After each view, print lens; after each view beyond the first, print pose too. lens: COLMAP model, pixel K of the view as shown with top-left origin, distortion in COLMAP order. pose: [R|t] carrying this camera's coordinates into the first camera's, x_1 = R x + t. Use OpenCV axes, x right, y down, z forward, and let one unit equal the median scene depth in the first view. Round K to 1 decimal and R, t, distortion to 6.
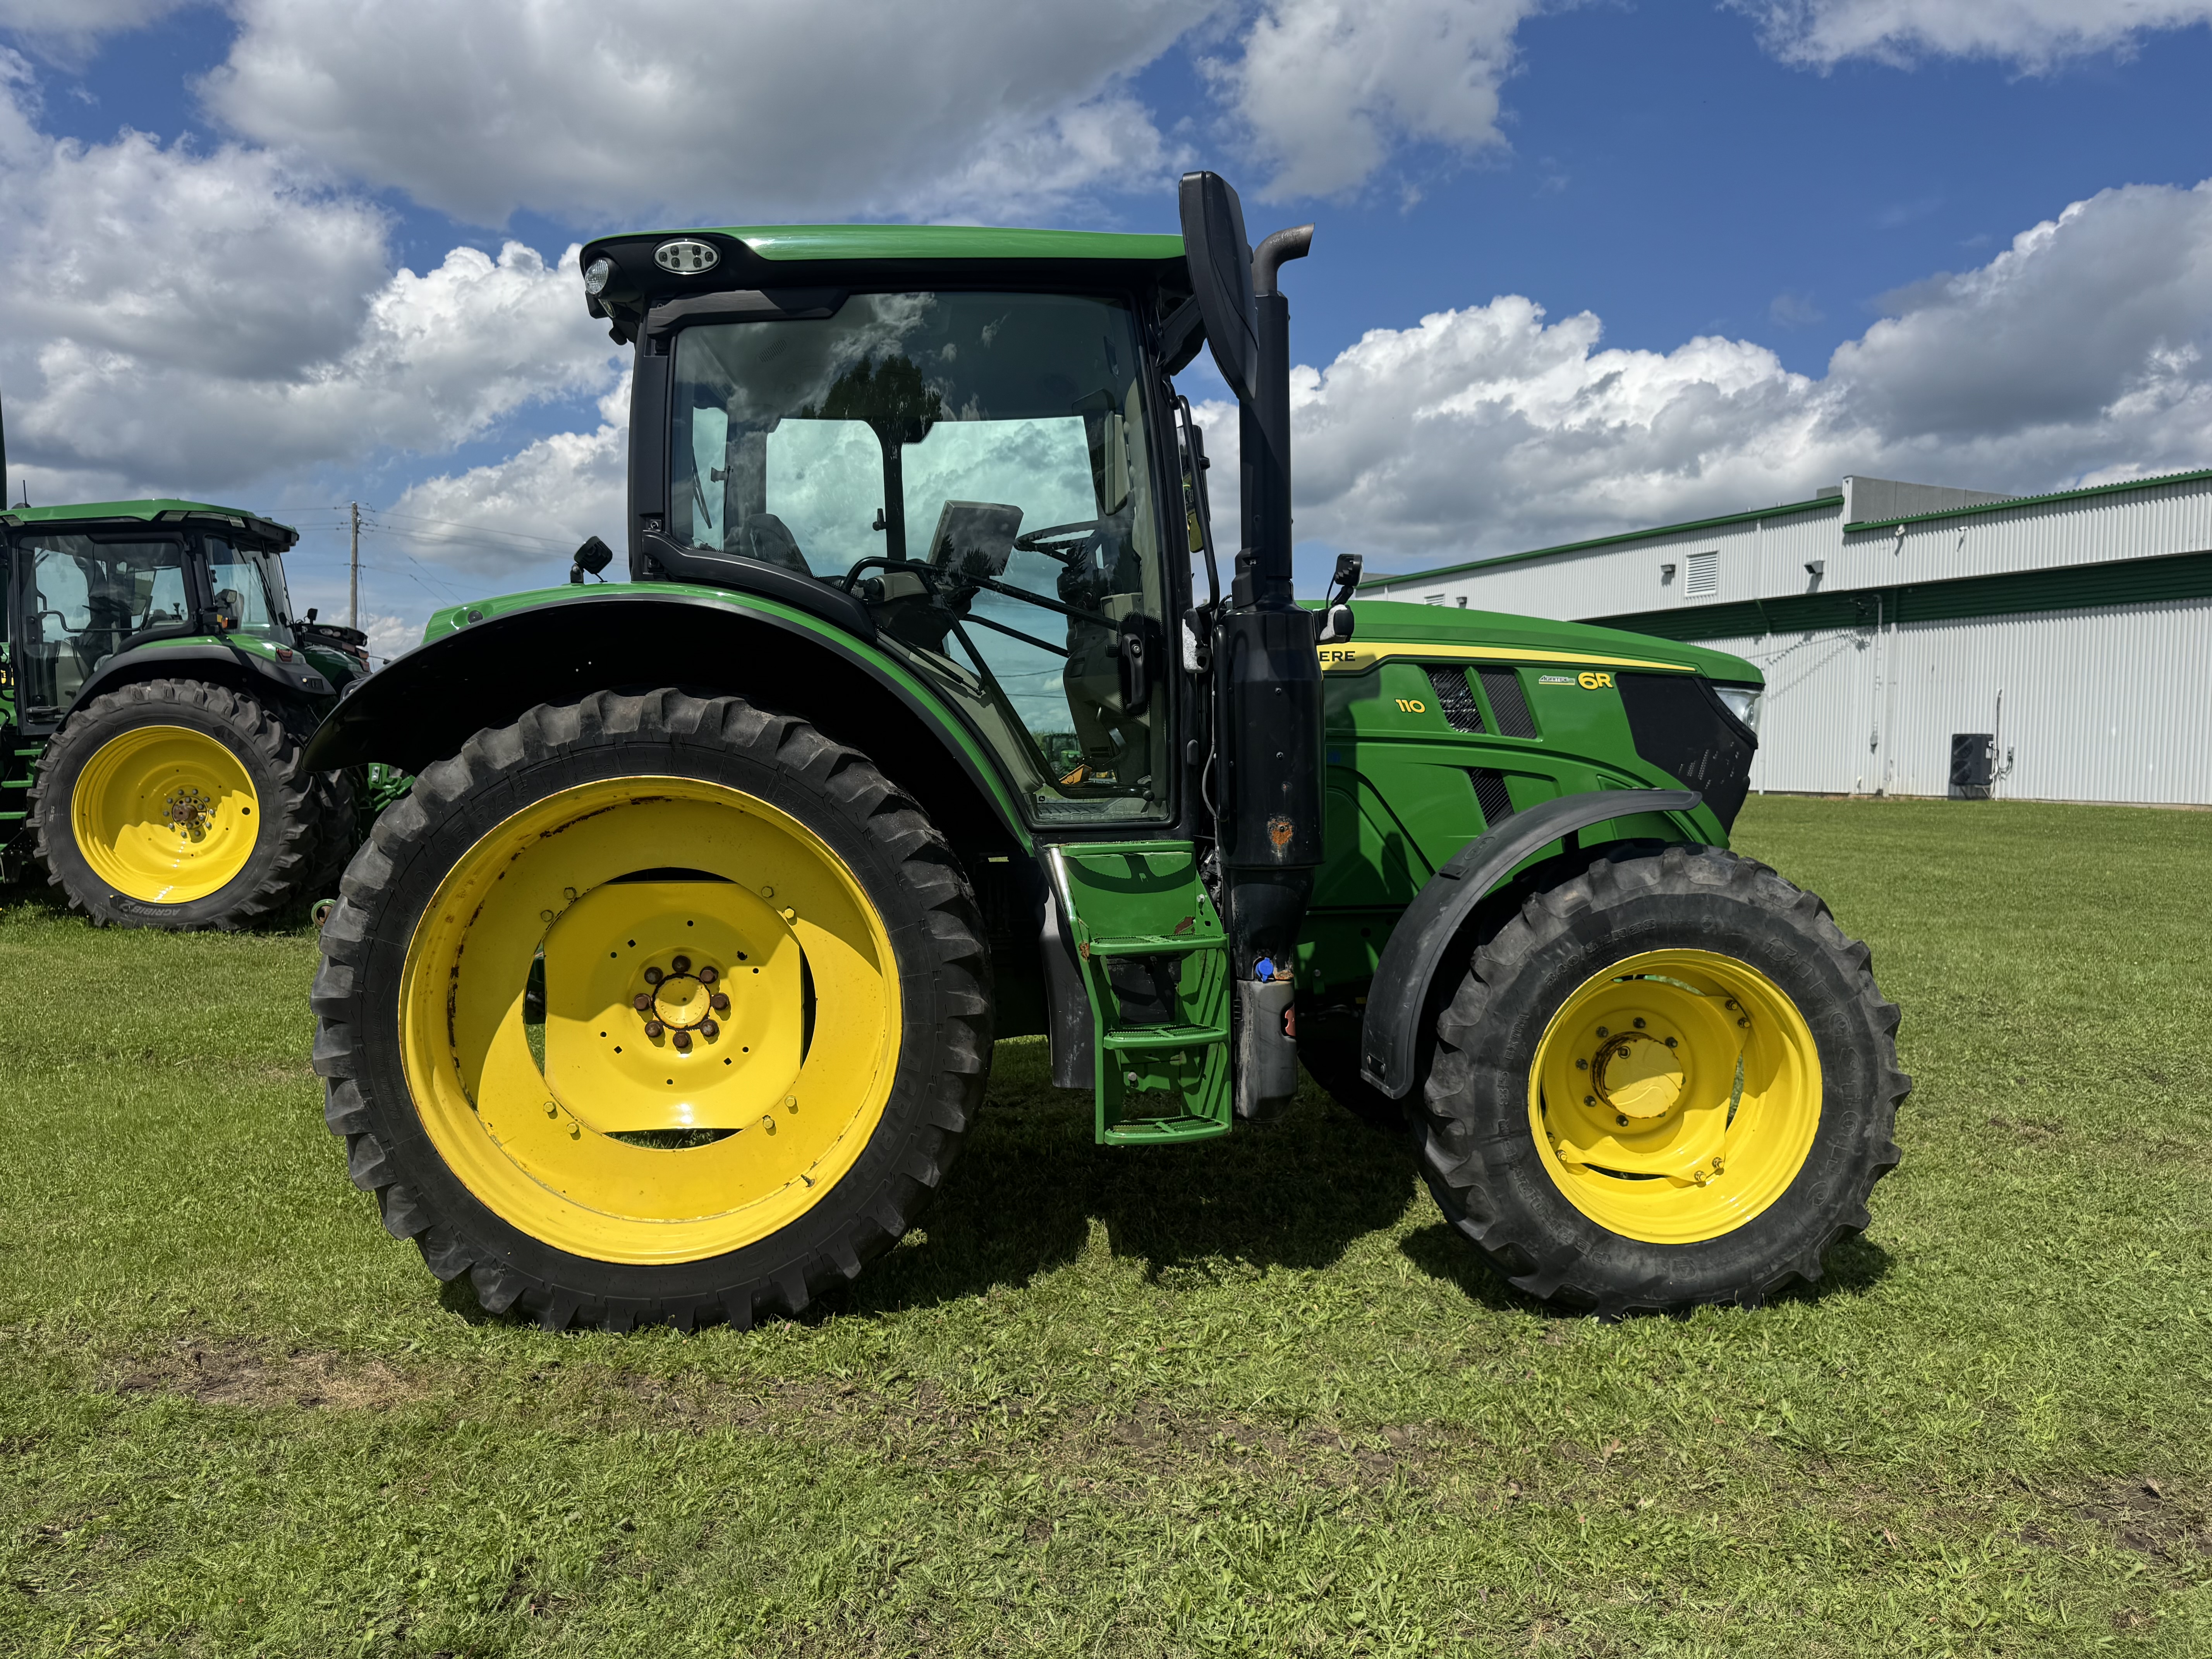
lens RADIAL K [[1566.5, 0, 1001.6], [0, 1566.5, 845.2], [0, 0, 1]] dist [0.016781, -0.012720]
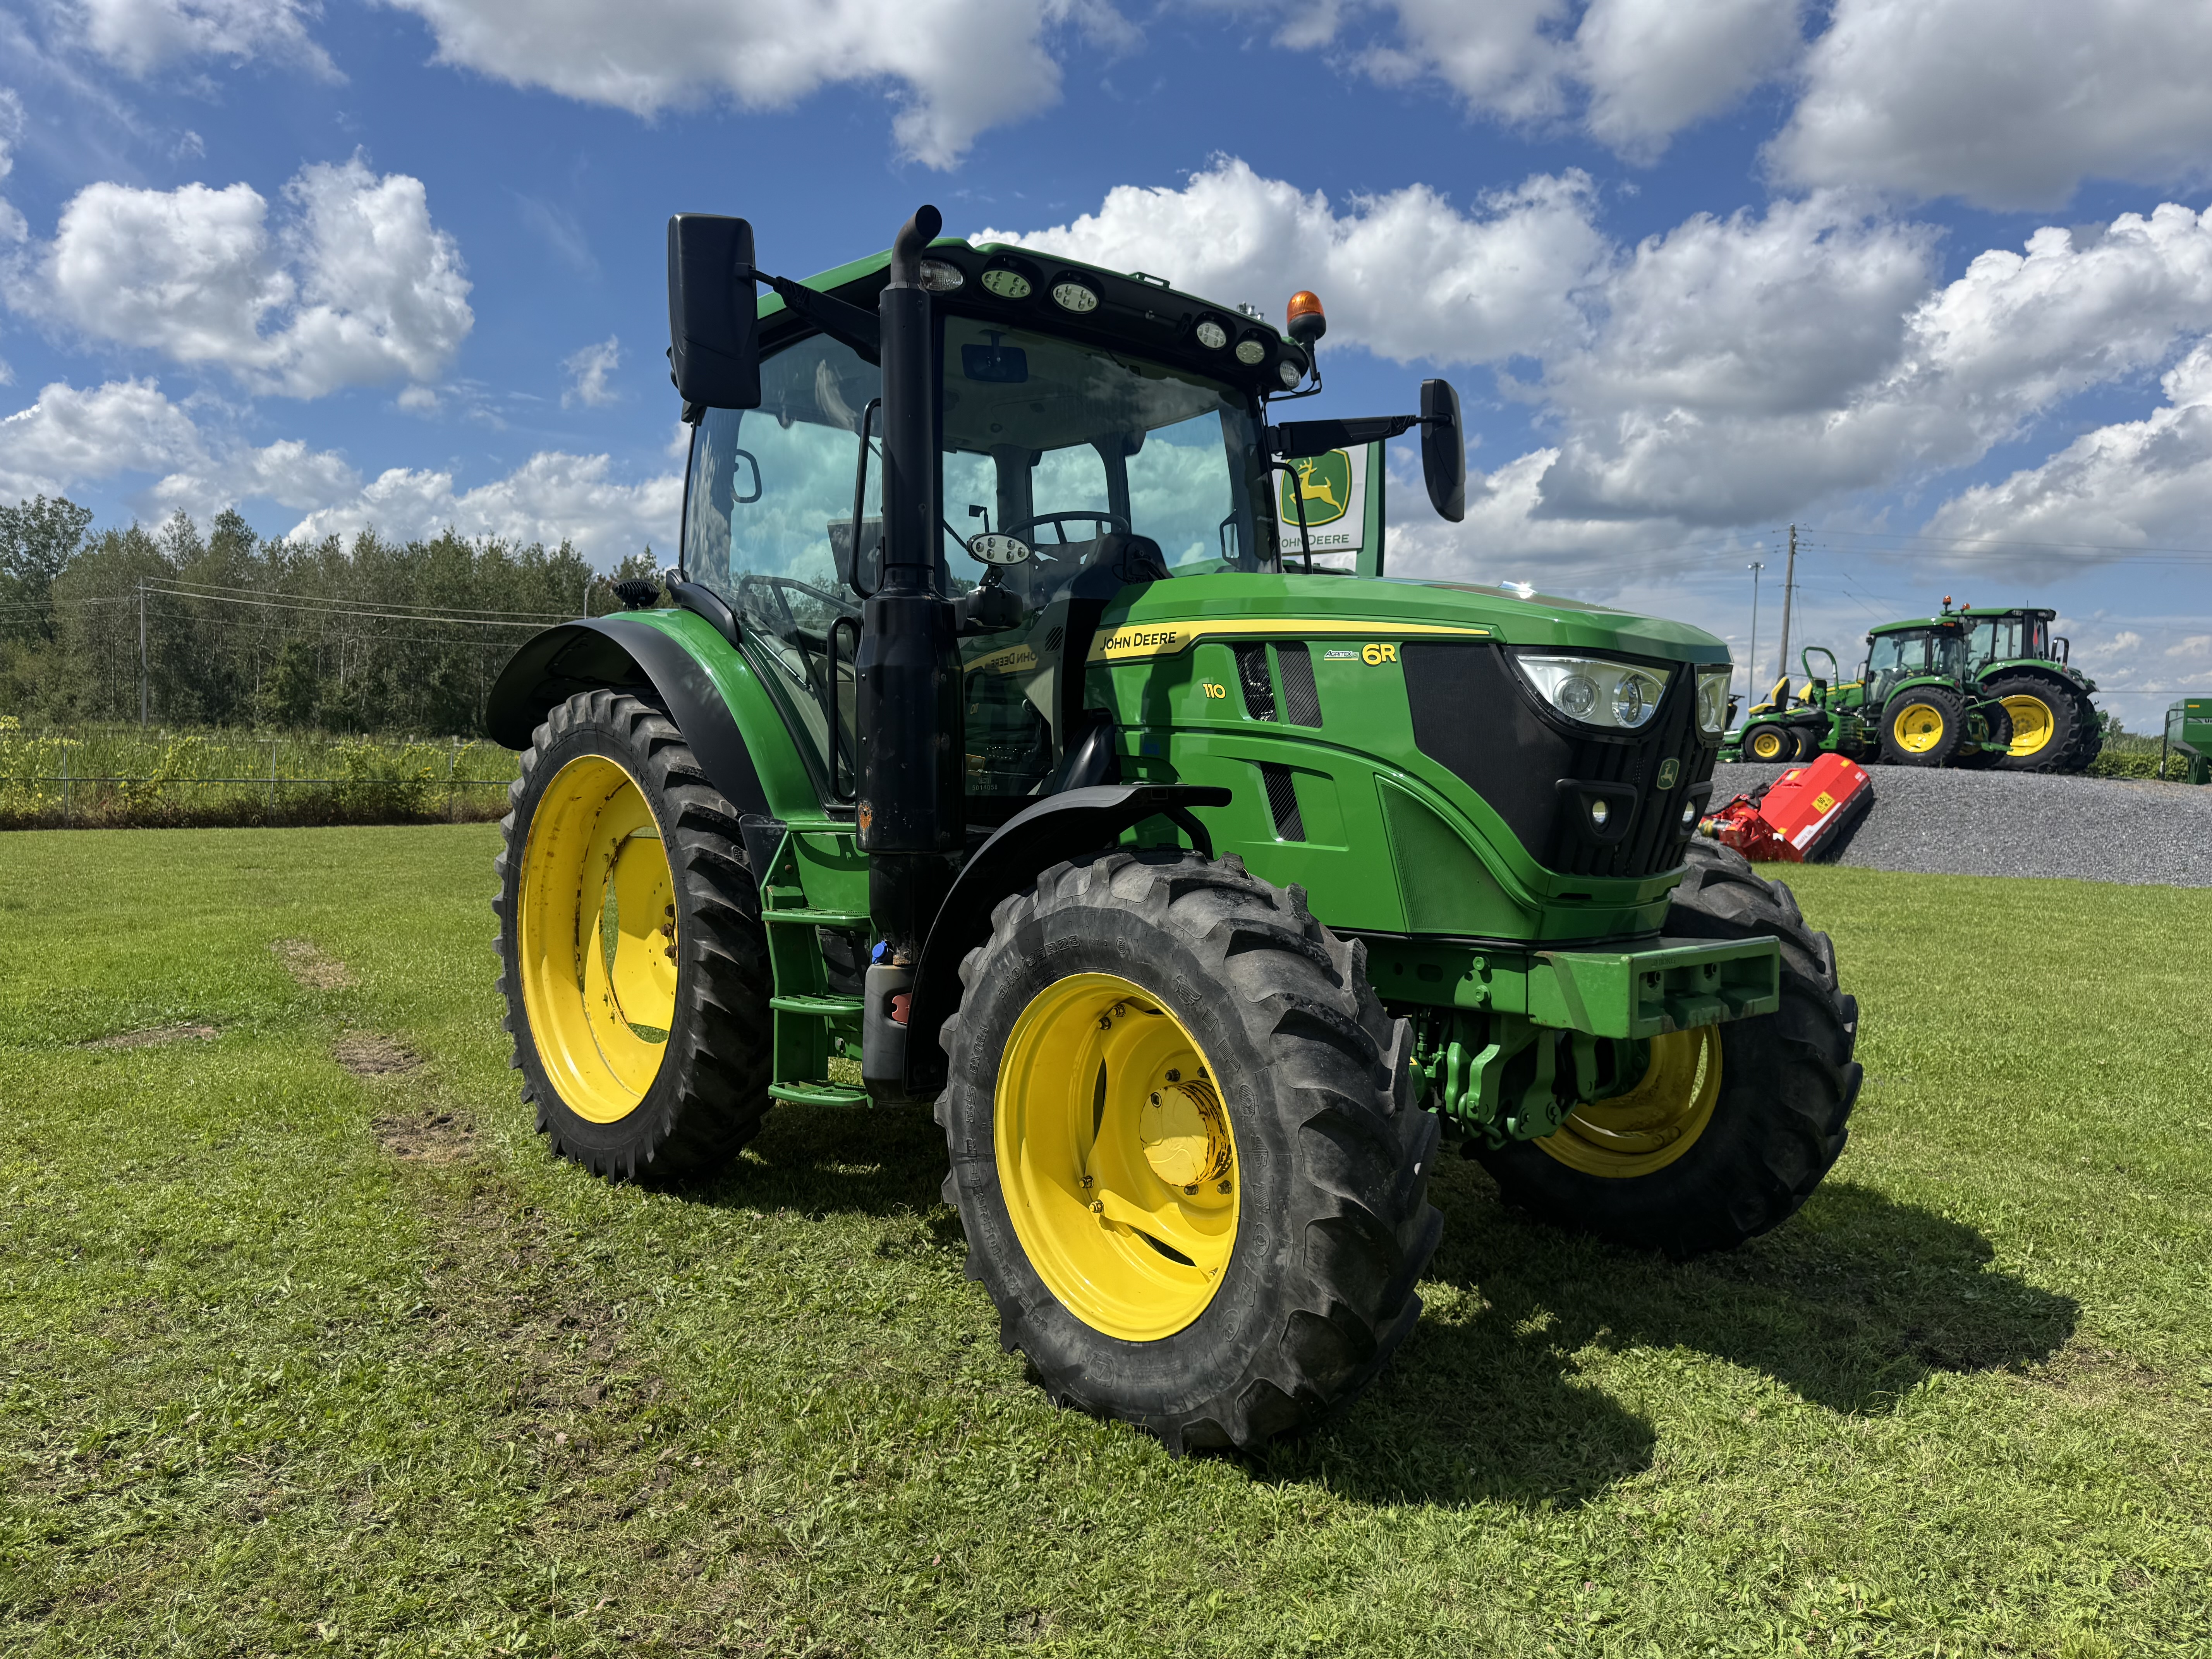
lens RADIAL K [[1566.5, 0, 1180.1], [0, 1566.5, 818.3], [0, 0, 1]] dist [0.016781, -0.012720]
pose [[0.644251, 0.035559, -0.763987, 0.920459], [-0.061567, 0.998088, -0.005463, -0.011608], [0.762332, 0.050556, 0.645208, 0.420229]]
